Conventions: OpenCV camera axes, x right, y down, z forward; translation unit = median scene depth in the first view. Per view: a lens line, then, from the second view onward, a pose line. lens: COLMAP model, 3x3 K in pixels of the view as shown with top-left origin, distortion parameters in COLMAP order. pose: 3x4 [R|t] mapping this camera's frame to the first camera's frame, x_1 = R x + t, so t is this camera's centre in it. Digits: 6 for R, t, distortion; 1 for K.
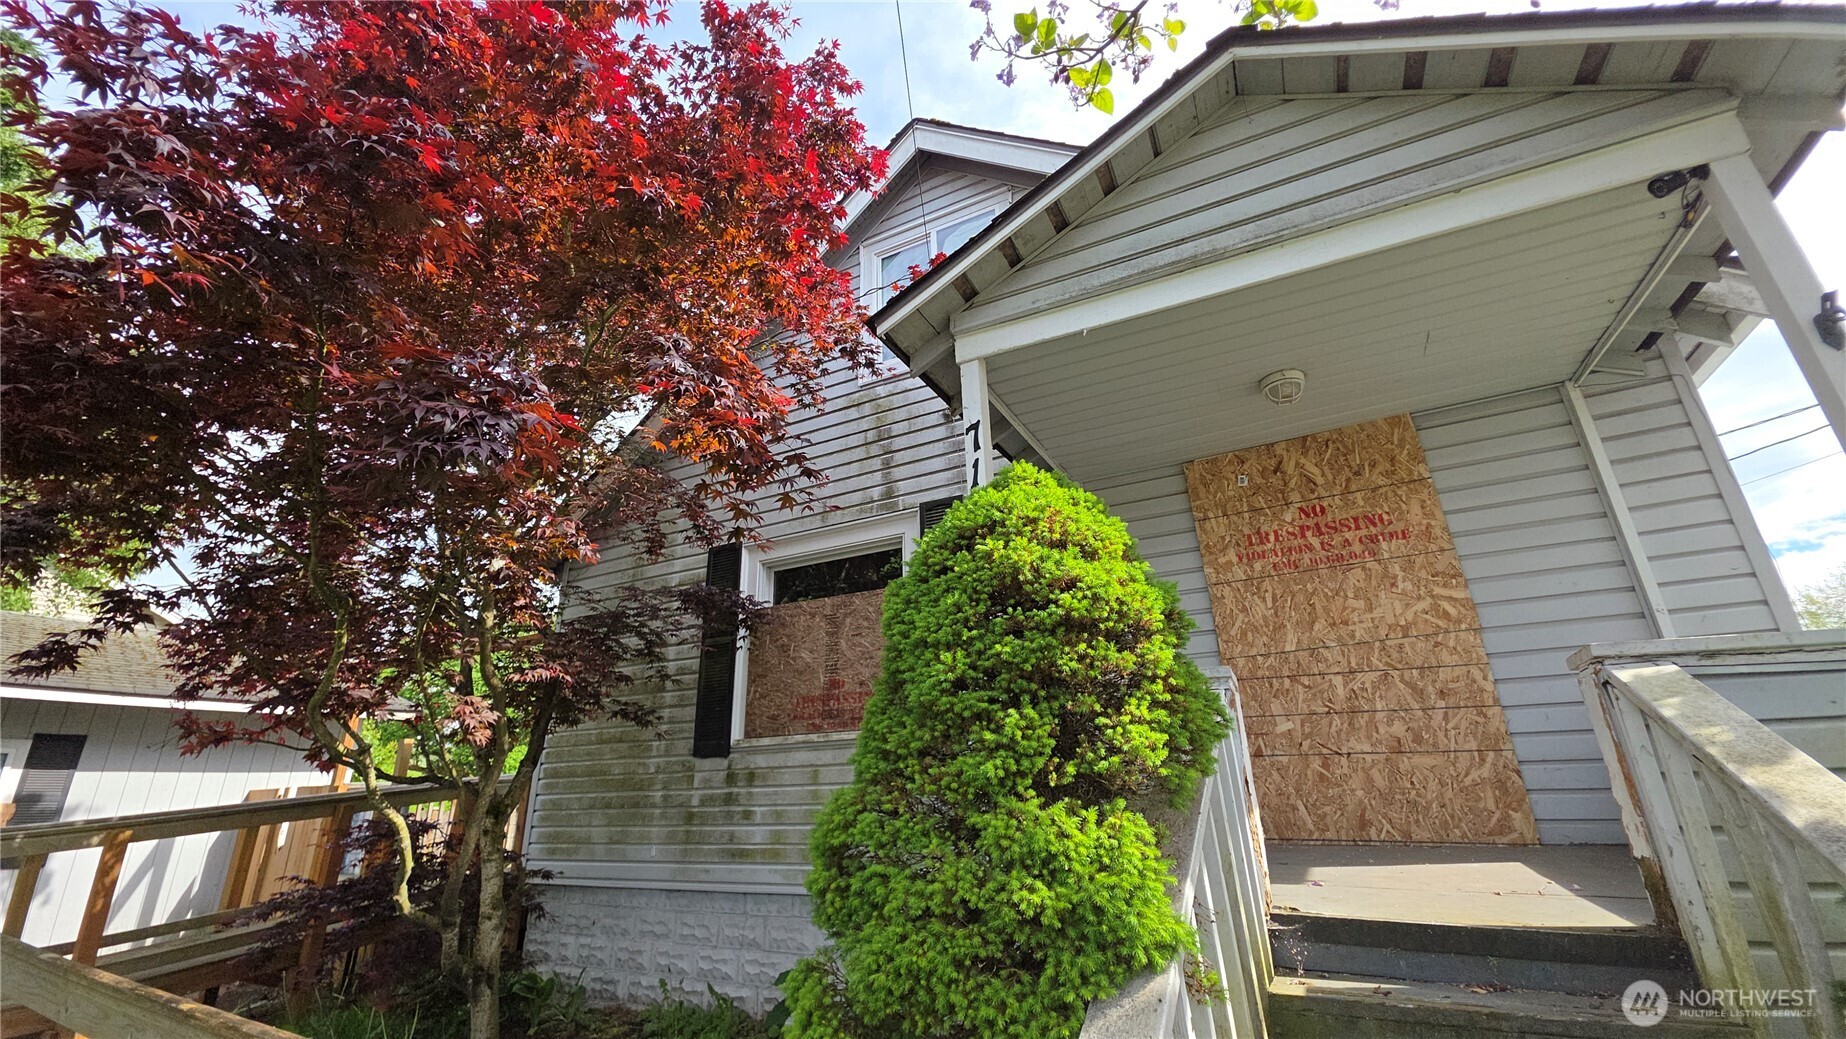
lens RADIAL K [[726.7, 0, 935.5], [0, 726.7, 515.0], [0, 0, 1]] dist [0.000115, -0.000092]
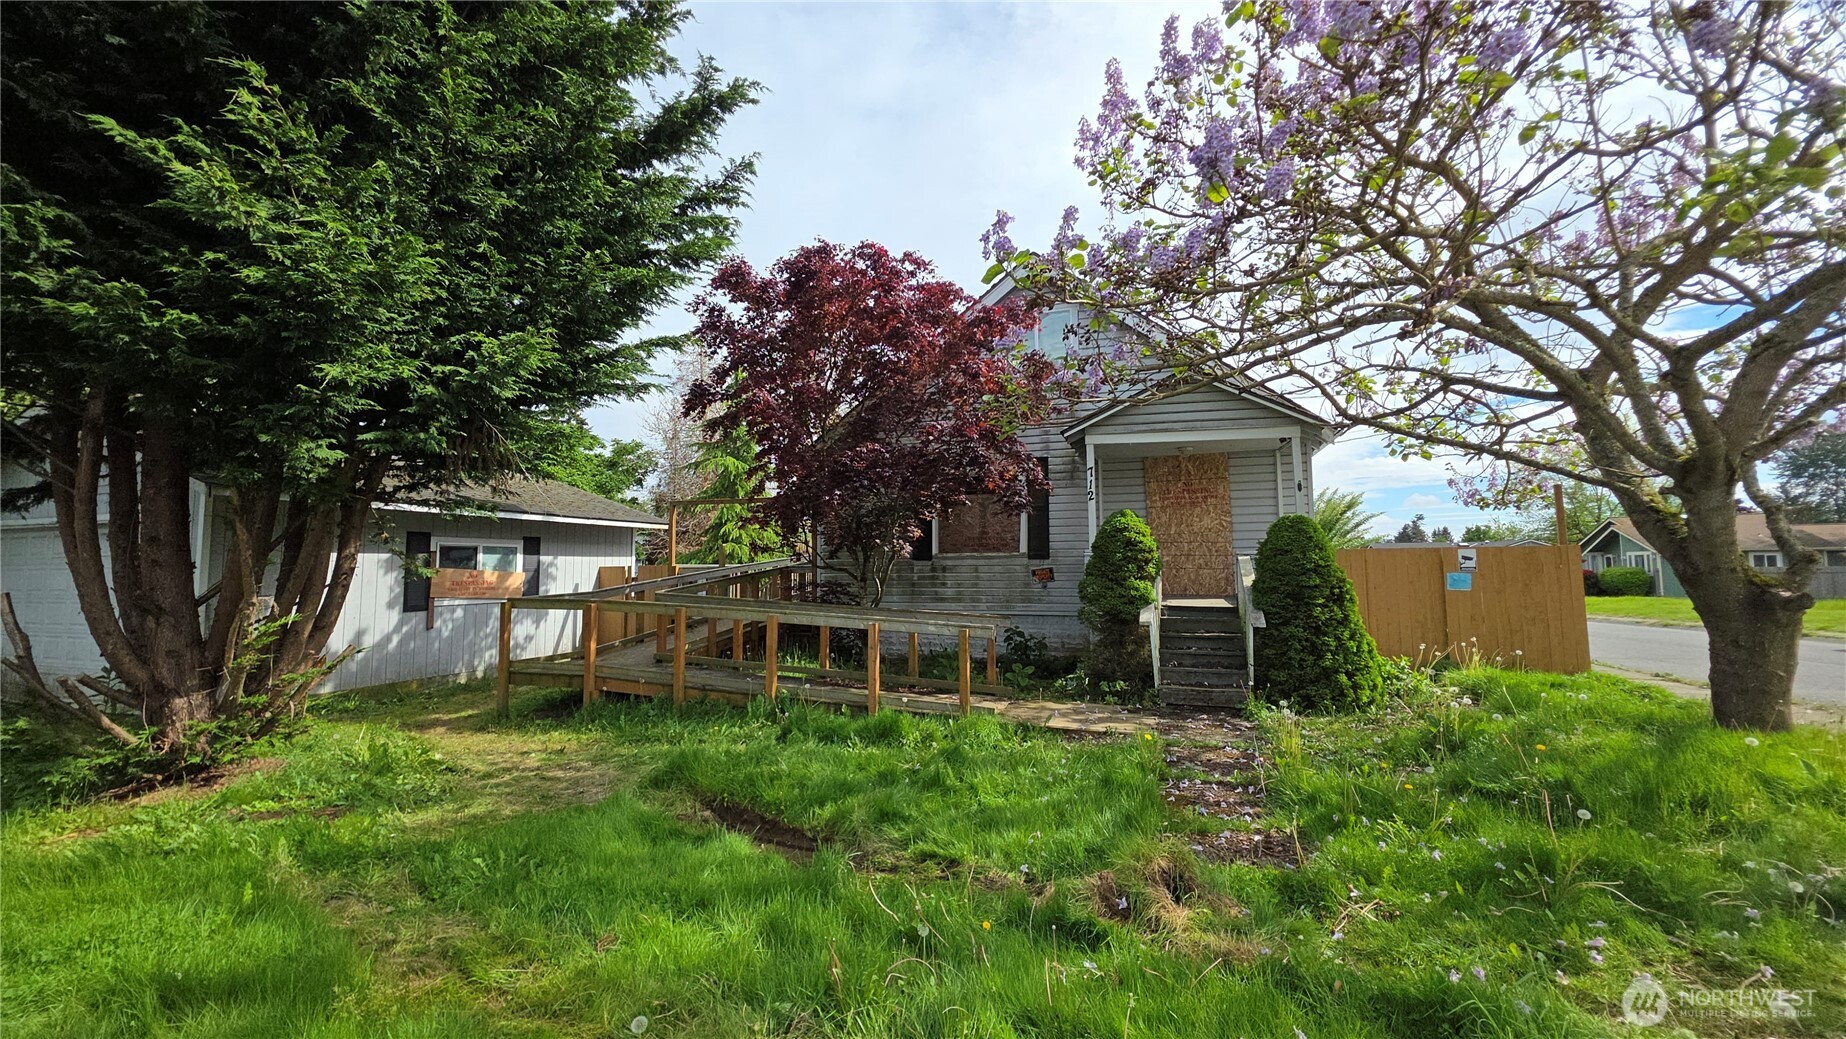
lens RADIAL K [[726.7, 0, 912.1], [0, 726.7, 517.5], [0, 0, 1]] dist [0.000115, -0.000092]
pose [[0.990439, 0.032041, 0.134181, -1.554397], [-0.068360, 0.958830, 0.275629, -1.011645], [-0.119826, -0.282166, 0.951853, -2.705672]]
